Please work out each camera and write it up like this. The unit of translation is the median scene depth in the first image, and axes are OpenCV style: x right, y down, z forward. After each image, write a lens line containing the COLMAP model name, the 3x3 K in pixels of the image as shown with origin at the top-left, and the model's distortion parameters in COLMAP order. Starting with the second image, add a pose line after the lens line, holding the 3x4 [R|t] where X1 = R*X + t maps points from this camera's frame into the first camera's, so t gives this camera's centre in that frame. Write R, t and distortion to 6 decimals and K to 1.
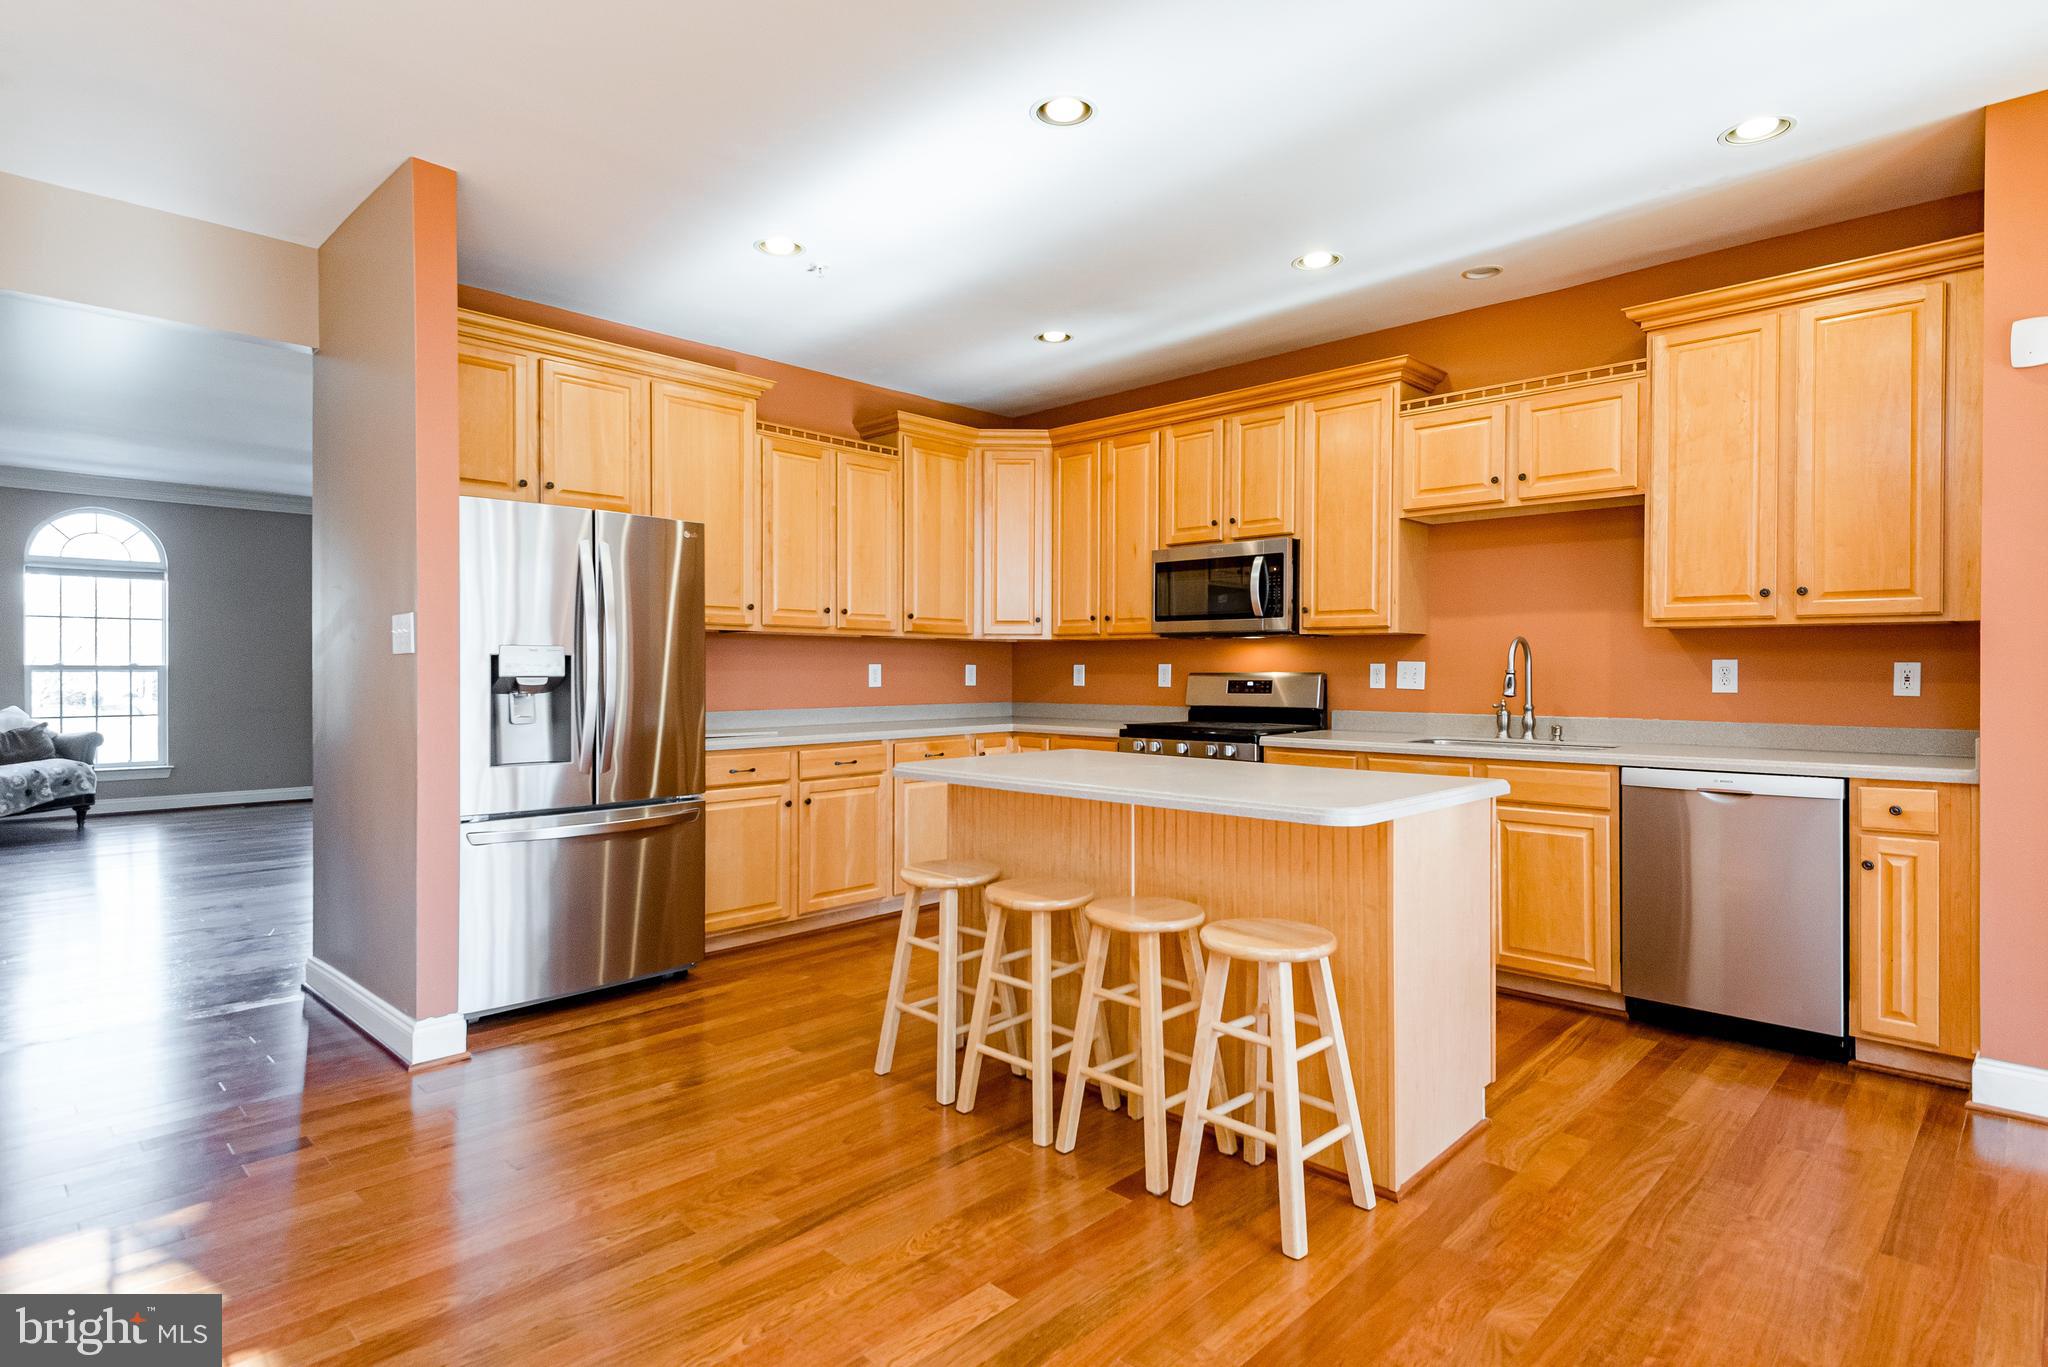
lens RADIAL K [[1110.6, 0, 1024.0], [0, 1110.6, 683.5], [0, 0, 1]] dist [-0.002568, -0.000942]
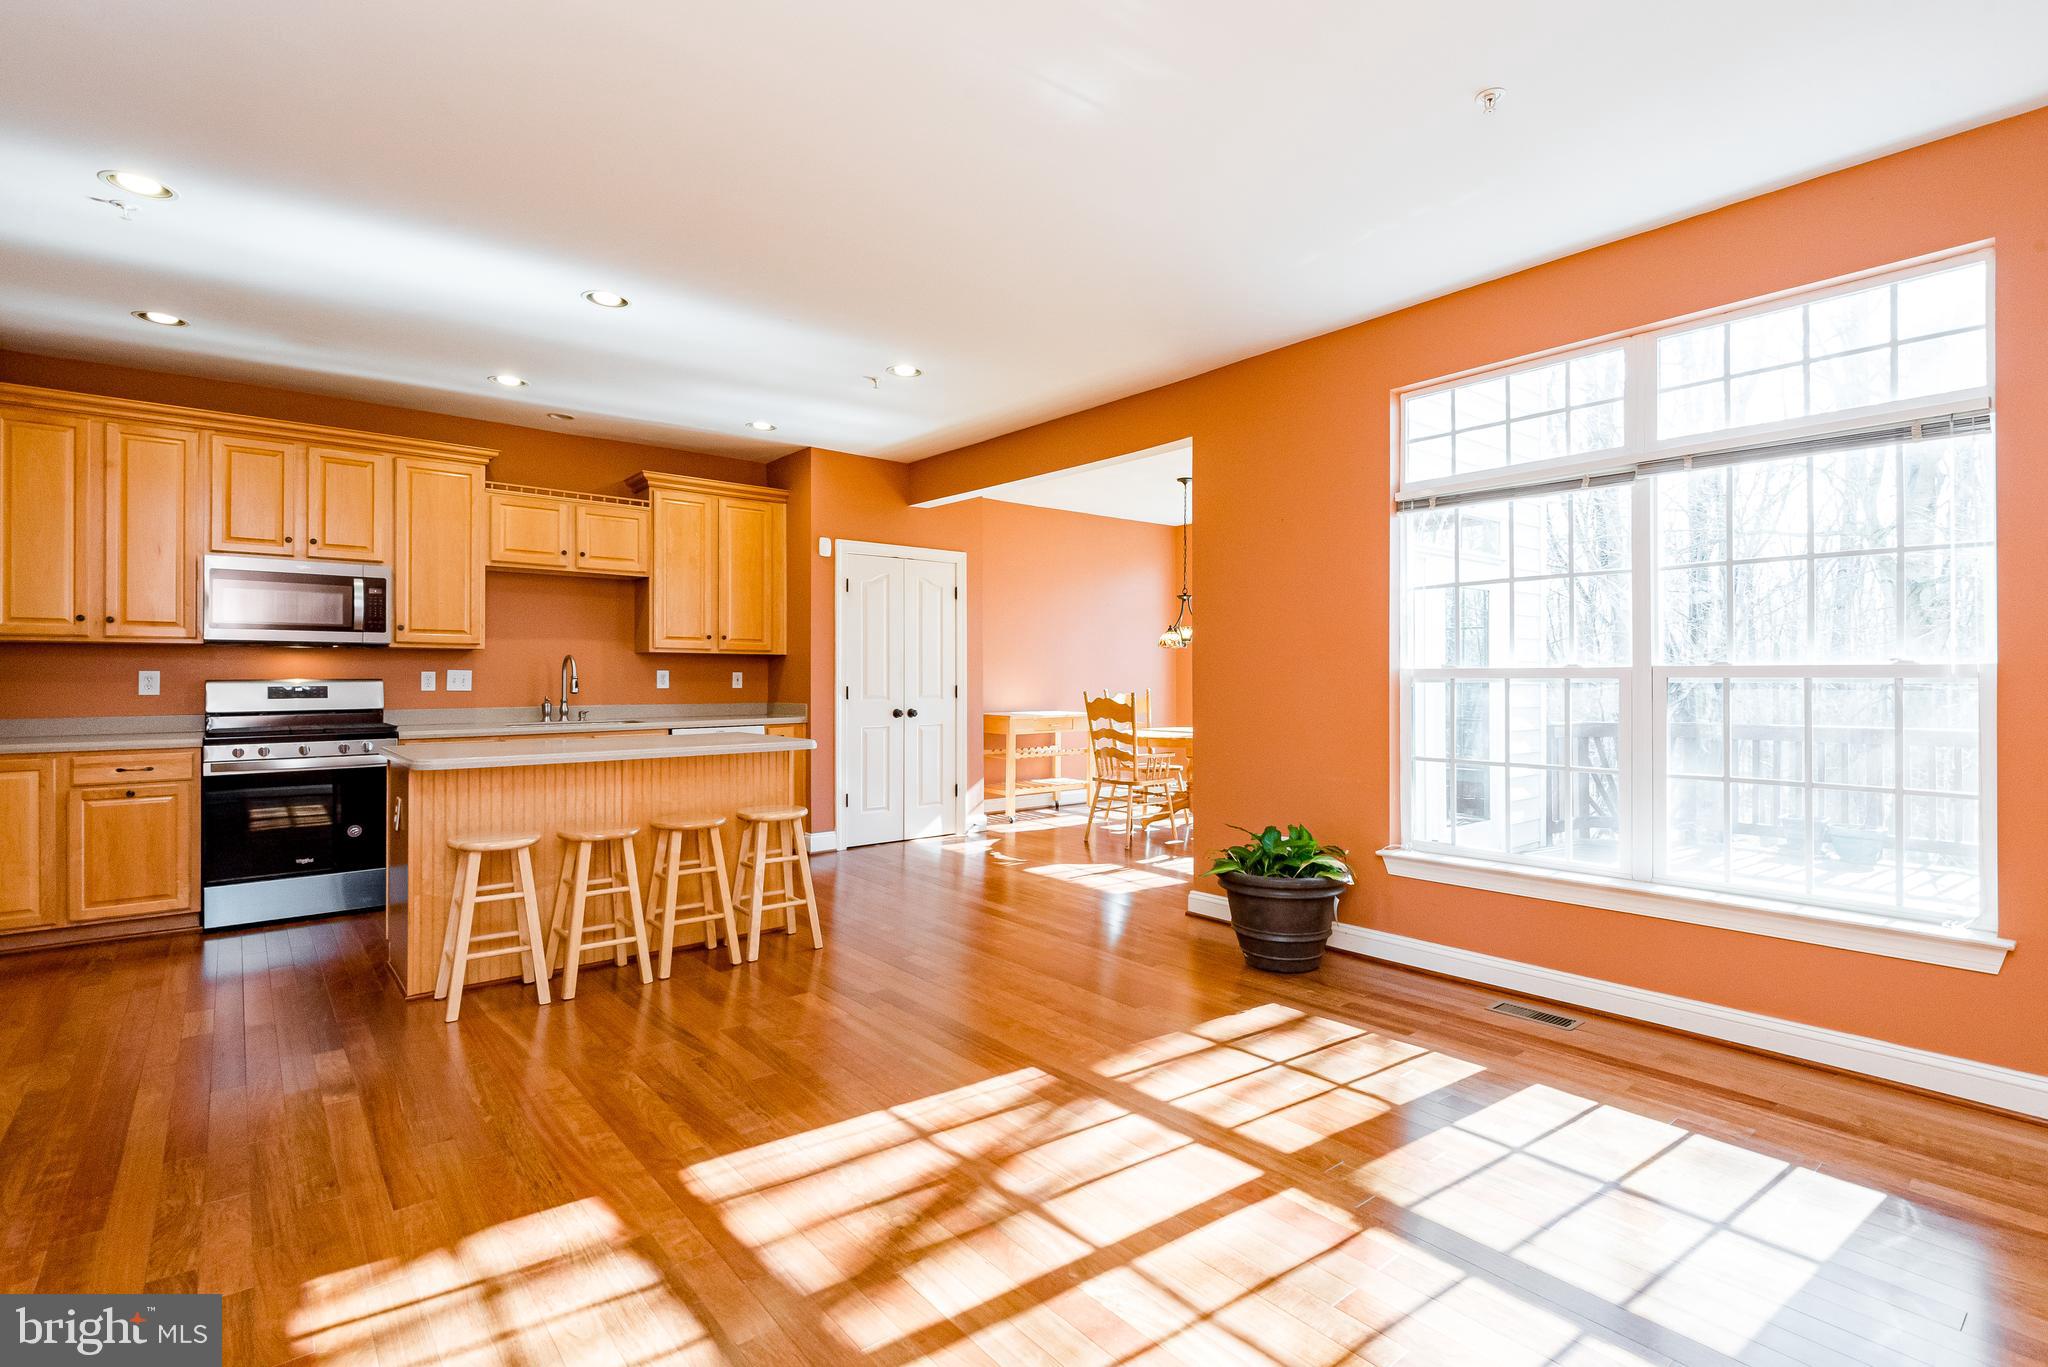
lens RADIAL K [[956.7, 0, 1024.0], [0, 956.7, 683.5], [0, 0, 1]] dist [0.001571, -0.000322]
pose [[0.092736, -0.007813, 0.995660, -0.798871], [0.013544, 0.999887, 0.006585, -0.002267], [-0.995599, 0.012874, 0.092831, 0.235070]]
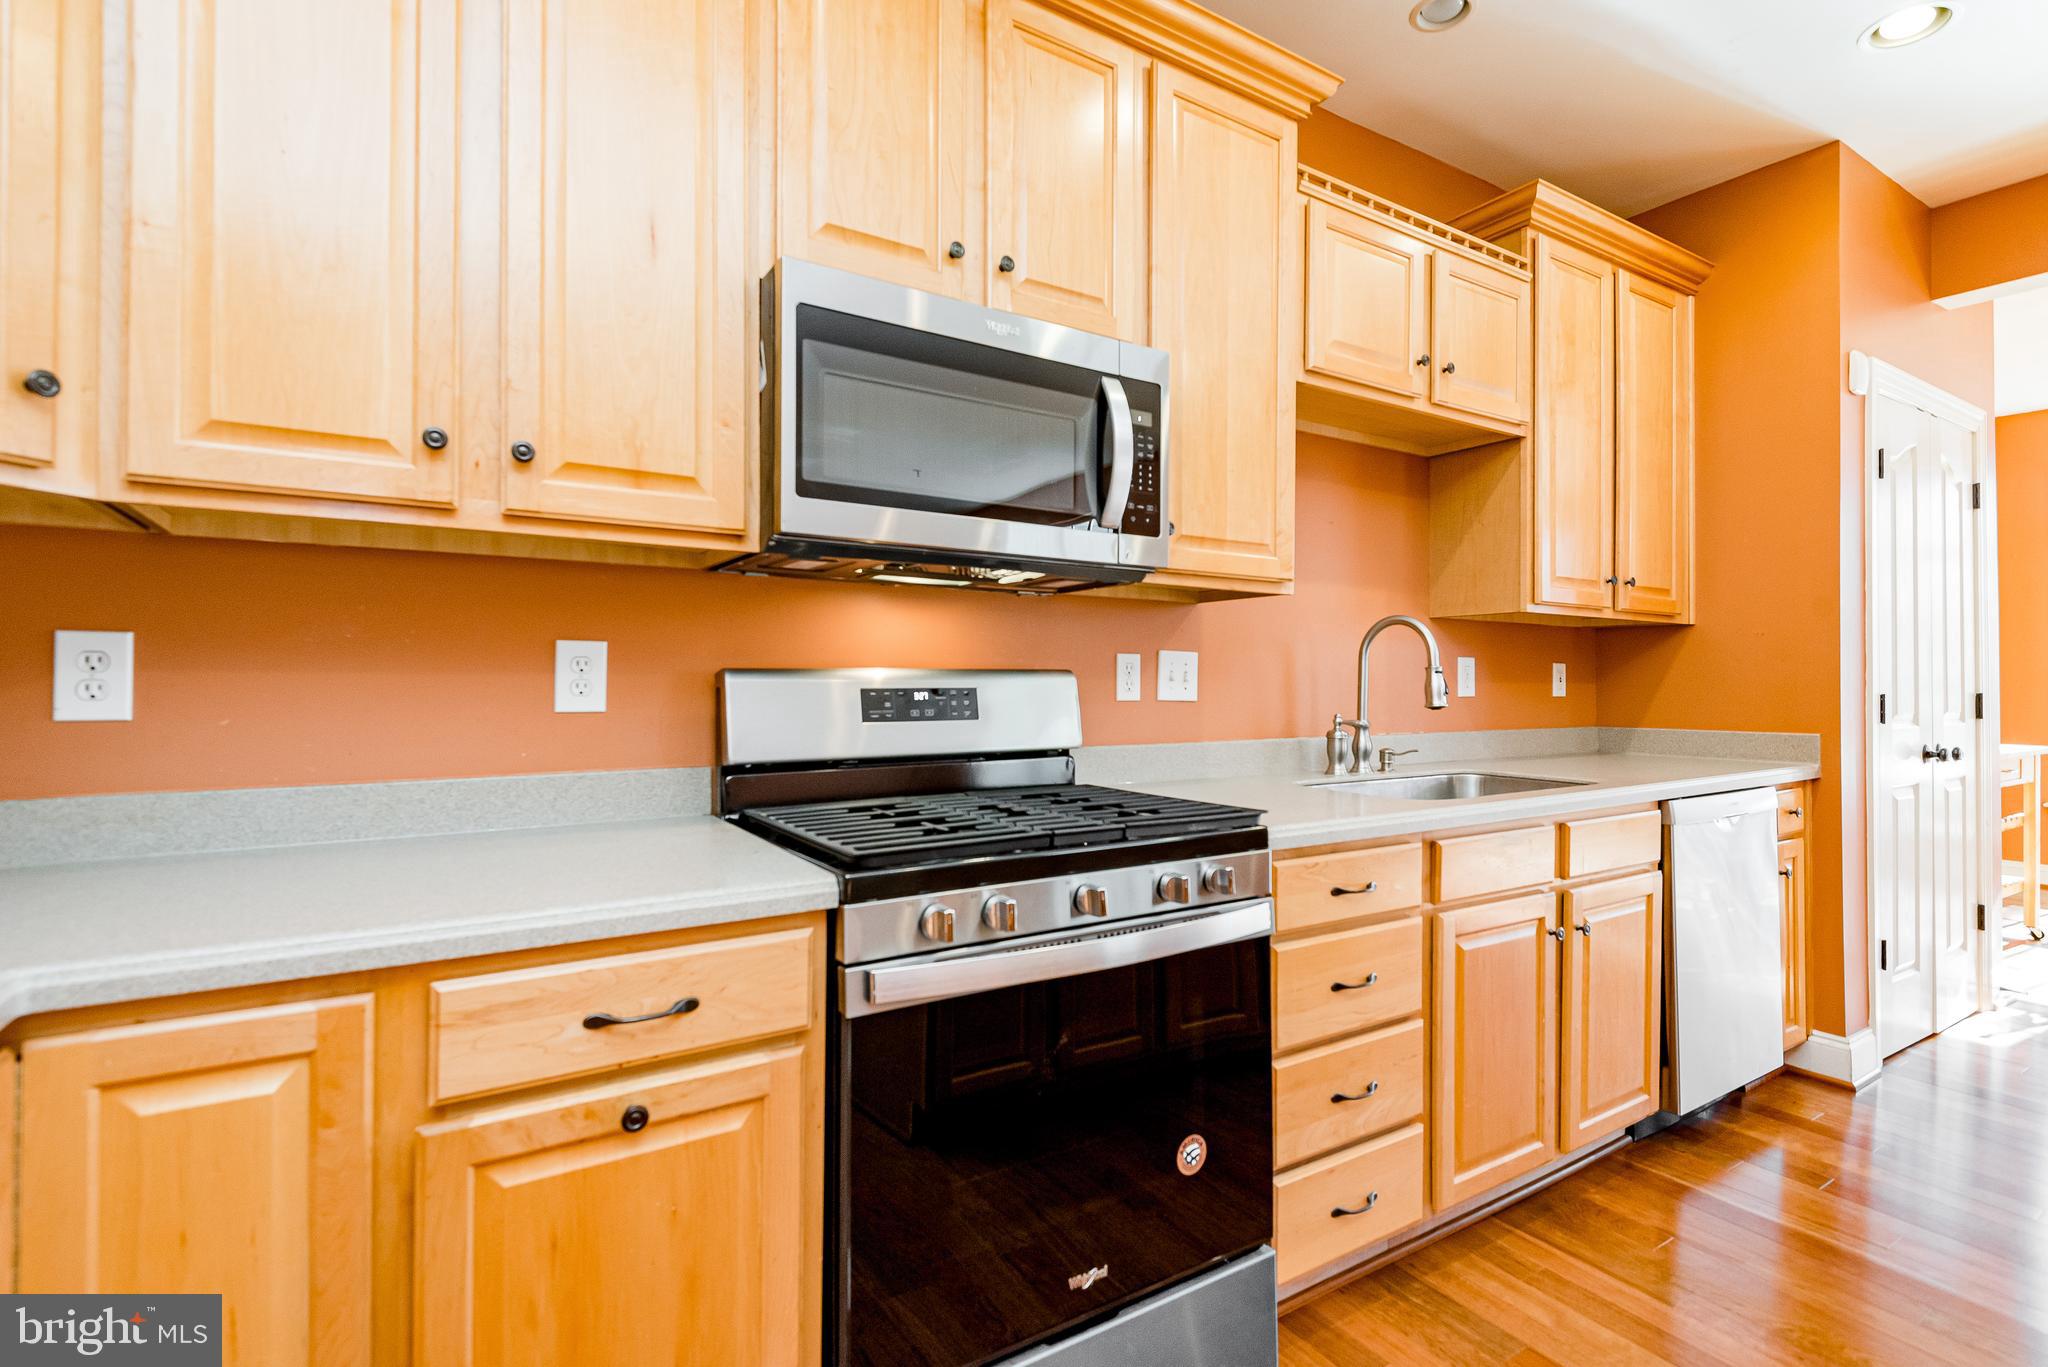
lens RADIAL K [[982.2, 0, 1024.0], [0, 982.2, 683.5], [0, 0, 1]] dist [0.037202, -0.000167]
pose [[0.222408, -0.006061, 0.974935, -0.161487], [0.008139, 0.999957, 0.004360, -0.006568], [-0.974920, 0.006966, 0.222448, 1.048672]]
